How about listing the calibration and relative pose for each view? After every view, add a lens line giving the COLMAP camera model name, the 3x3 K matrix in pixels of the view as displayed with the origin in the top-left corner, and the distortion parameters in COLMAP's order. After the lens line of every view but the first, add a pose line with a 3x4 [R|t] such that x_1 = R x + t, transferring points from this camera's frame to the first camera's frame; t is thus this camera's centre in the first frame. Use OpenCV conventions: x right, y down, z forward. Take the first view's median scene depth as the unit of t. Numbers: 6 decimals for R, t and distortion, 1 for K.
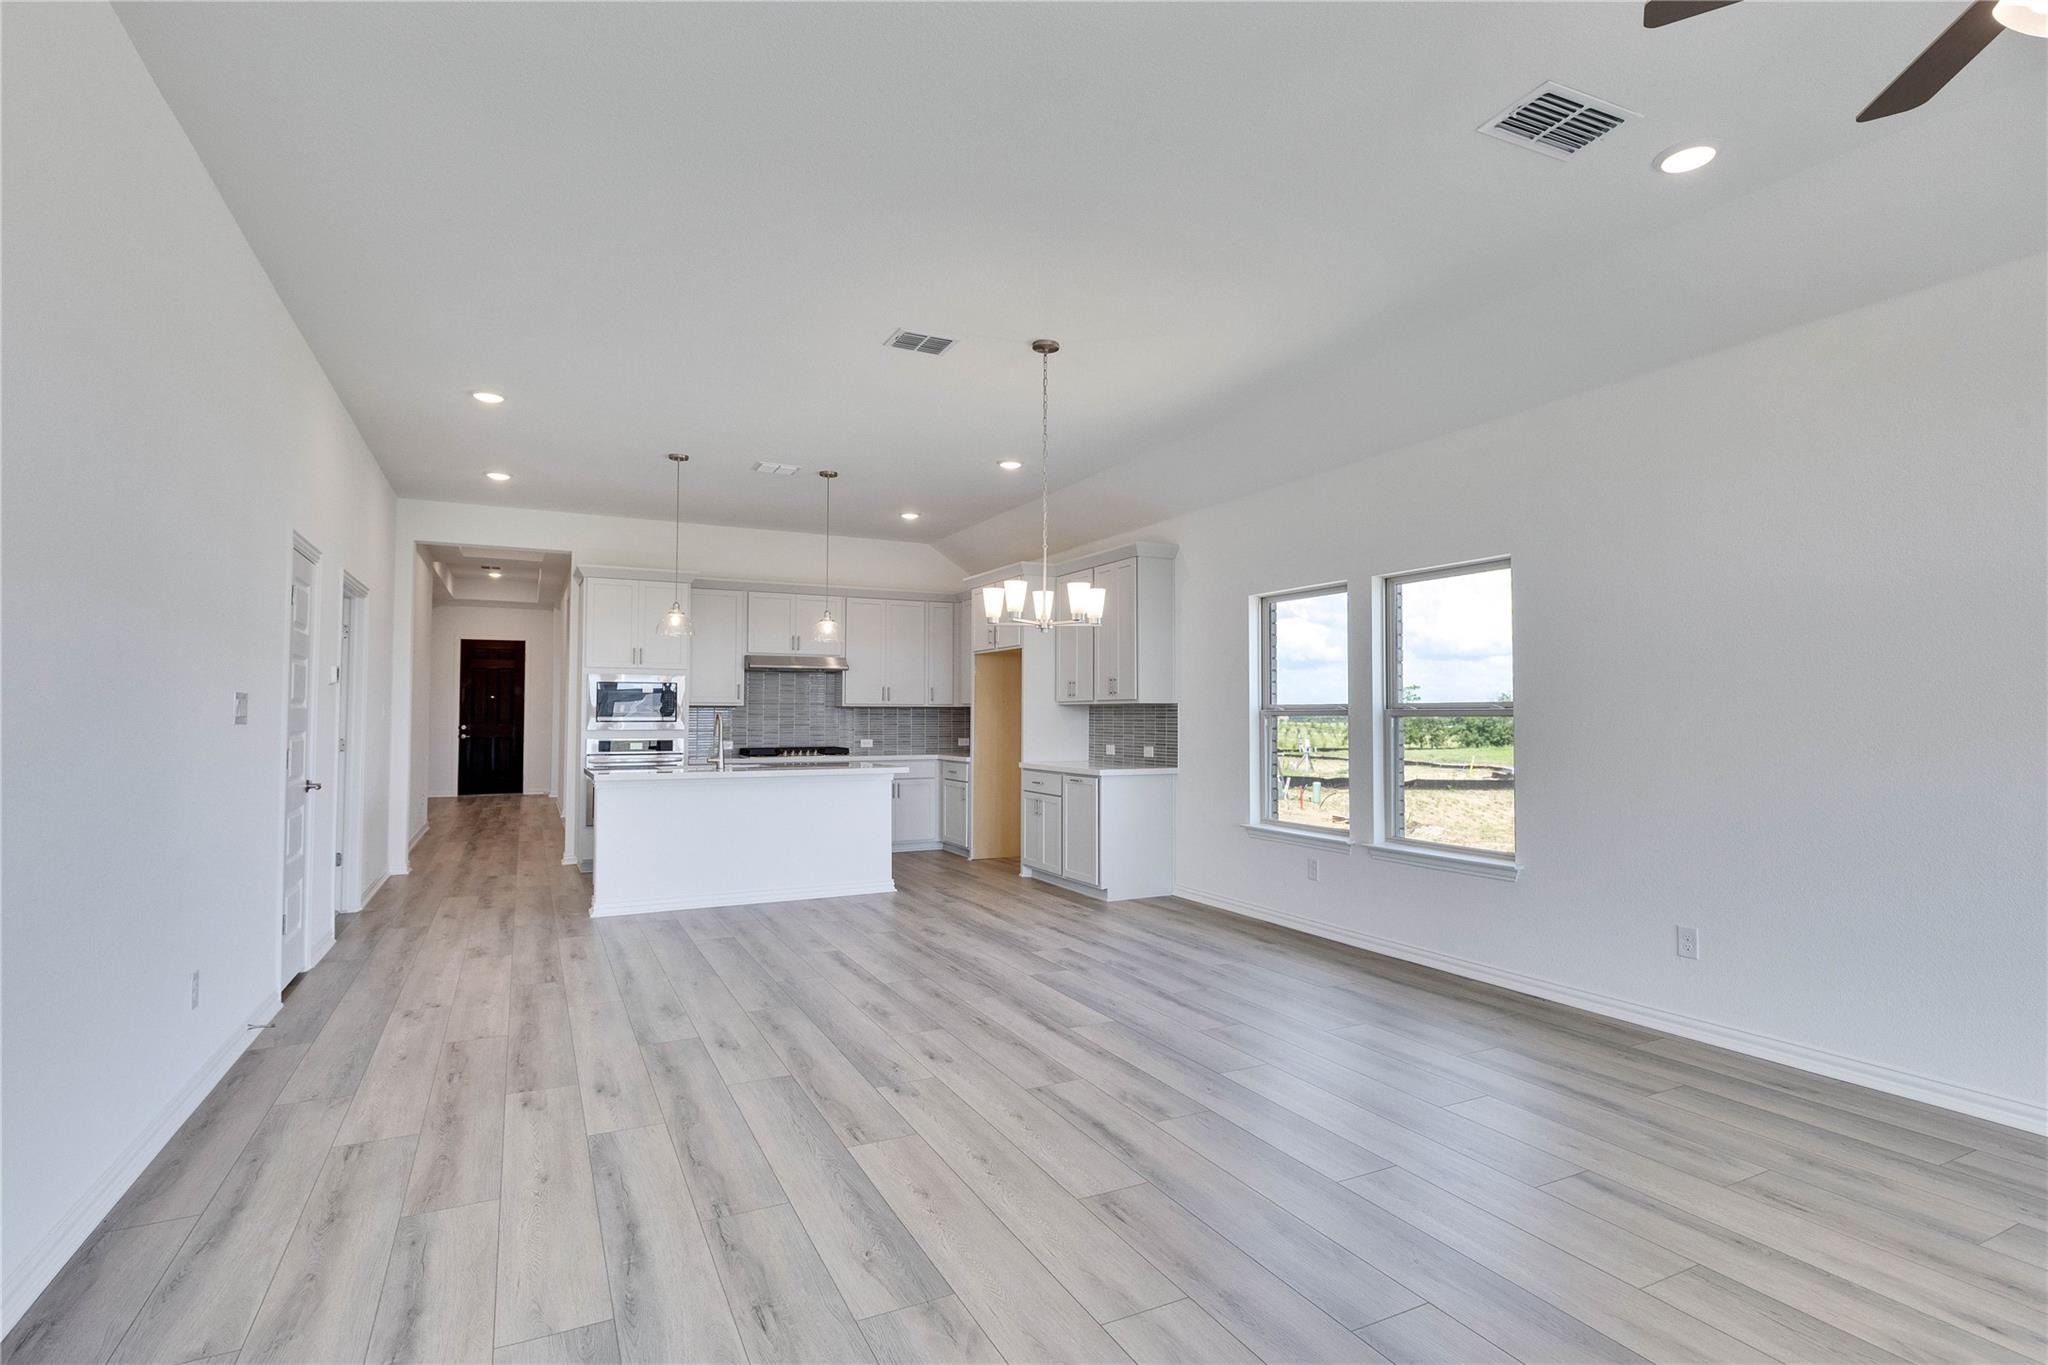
lens RADIAL K [[1011.6, 0, 1037.9], [0, 1011.6, 682.2], [0, 0, 1]] dist [0.006526, 0.000787]
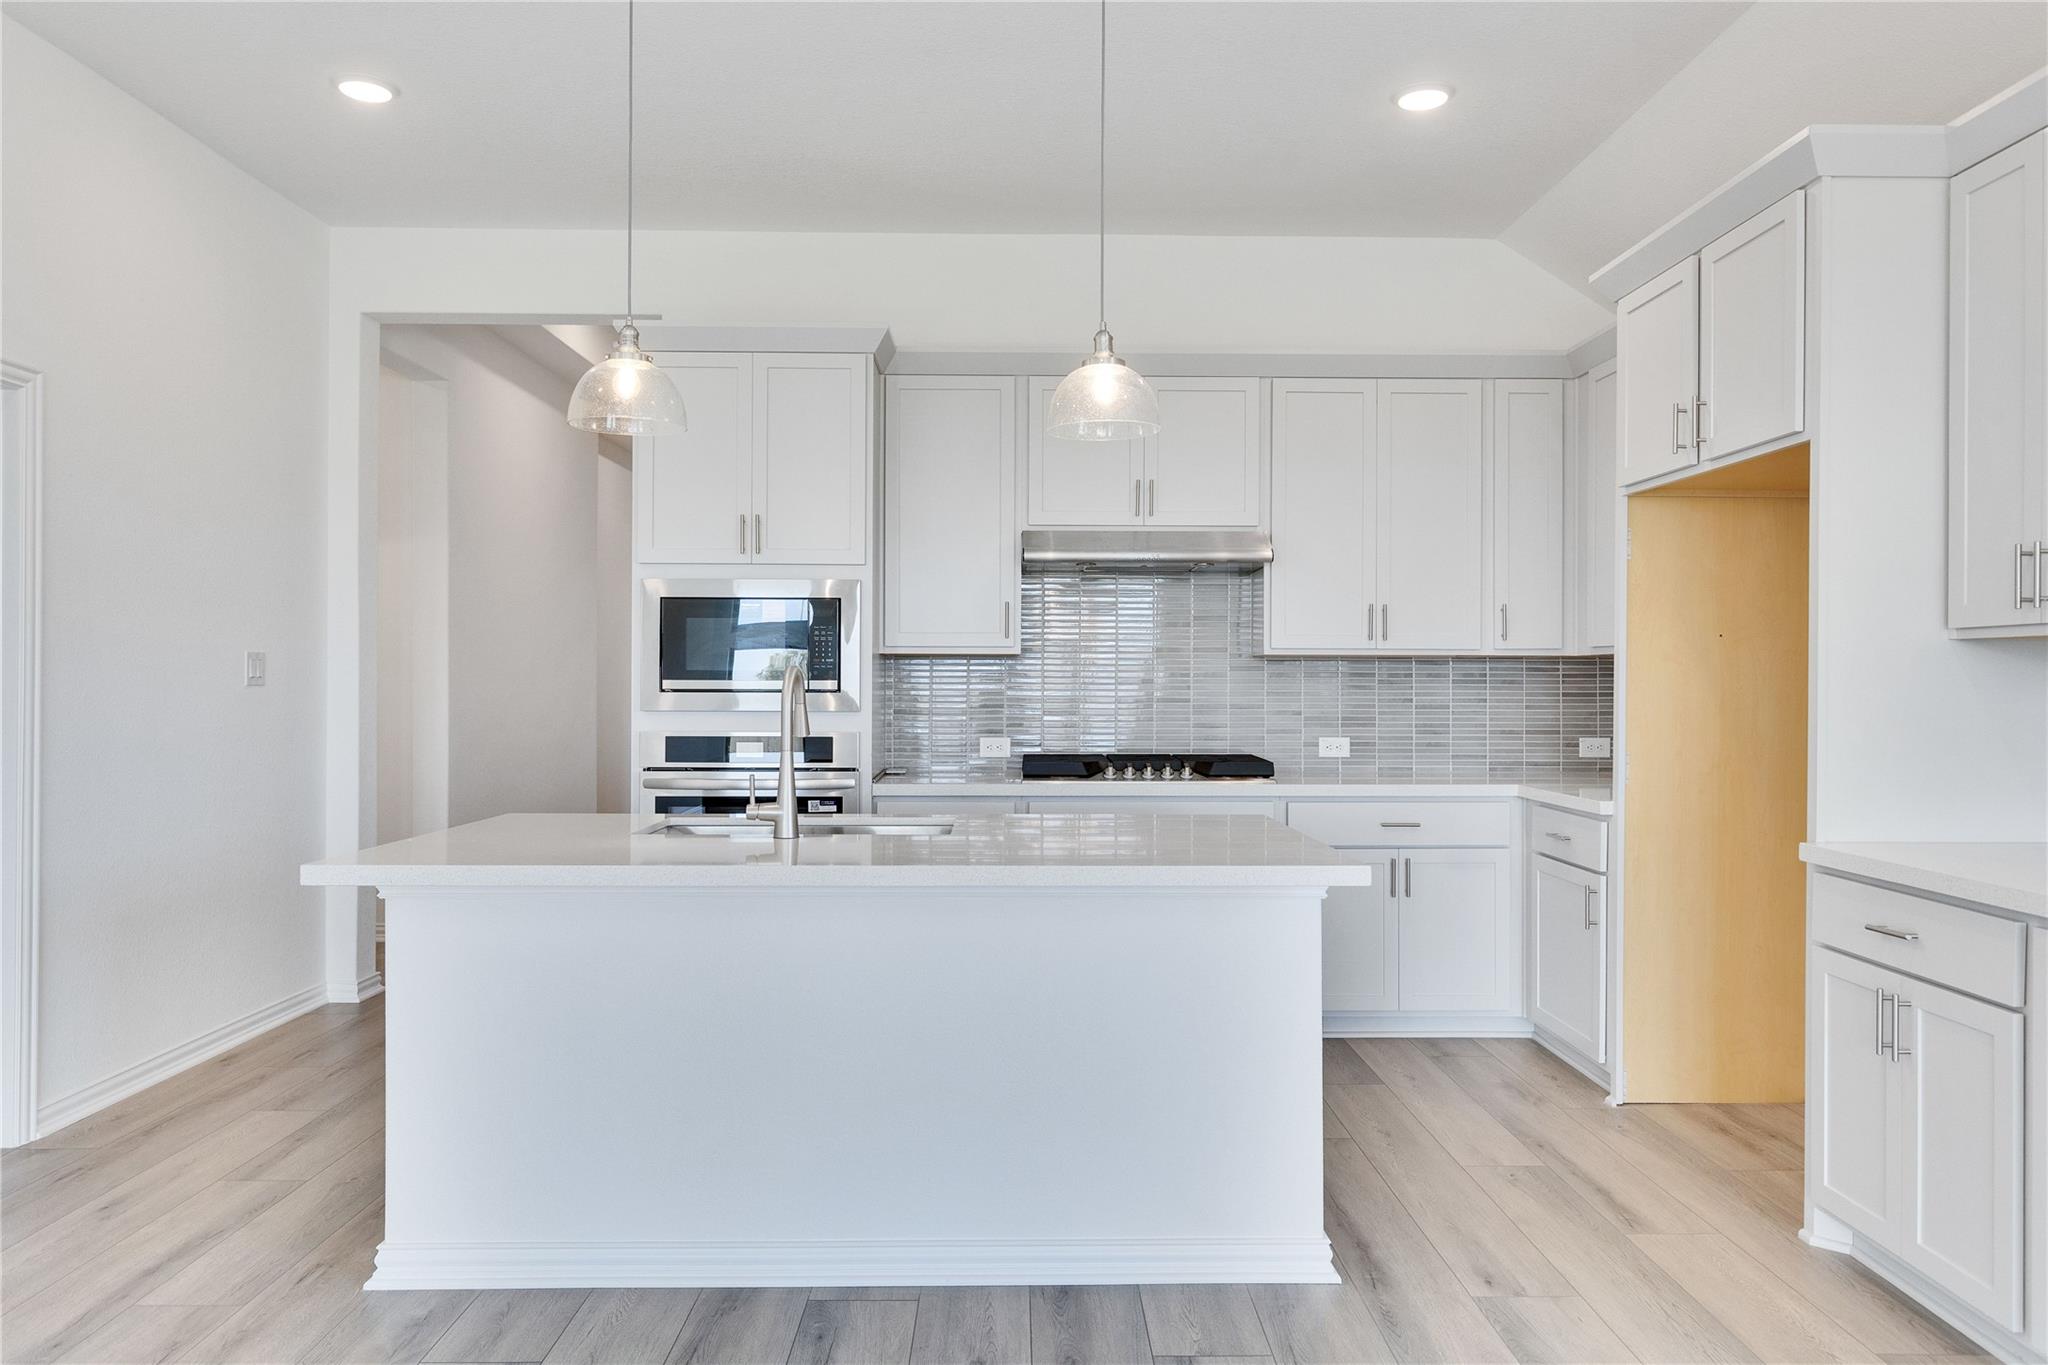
lens RADIAL K [[1409.8, 0, 1022.5], [0, 1409.8, 674.1], [0, 0, 1]] dist [-0.001718, 0.000780]
pose [[0.894260, -0.000366, -0.447548, -0.031515], [0.013108, 0.999592, 0.025376, 0.016495], [0.447357, -0.028559, 0.893900, 0.476270]]
